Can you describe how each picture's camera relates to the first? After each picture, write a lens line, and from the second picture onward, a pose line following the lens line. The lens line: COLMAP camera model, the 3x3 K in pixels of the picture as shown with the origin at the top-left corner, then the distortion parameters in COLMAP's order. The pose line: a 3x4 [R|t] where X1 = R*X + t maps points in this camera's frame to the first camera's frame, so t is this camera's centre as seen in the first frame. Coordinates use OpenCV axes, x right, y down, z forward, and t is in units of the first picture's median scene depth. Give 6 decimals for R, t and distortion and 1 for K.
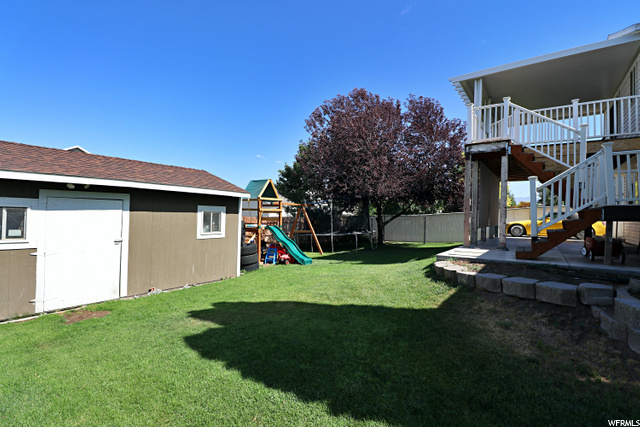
lens RADIAL K [[321.5, 0, 320.0], [0, 321.5, 213.5], [0, 0, 1]] dist [-0.000978, -0.001082]
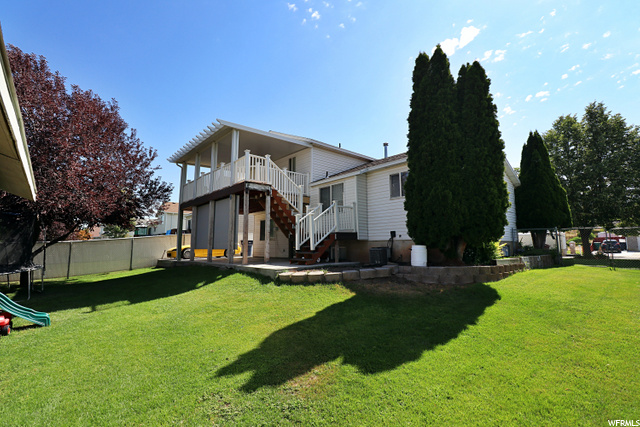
lens RADIAL K [[321.5, 0, 320.0], [0, 321.5, 213.5], [0, 0, 1]] dist [-0.000978, -0.001082]
pose [[0.149678, 0.072493, 0.986074, -0.838050], [0.015088, 0.997025, -0.075588, 0.009272], [-0.988620, 0.026192, 0.148139, 0.618387]]
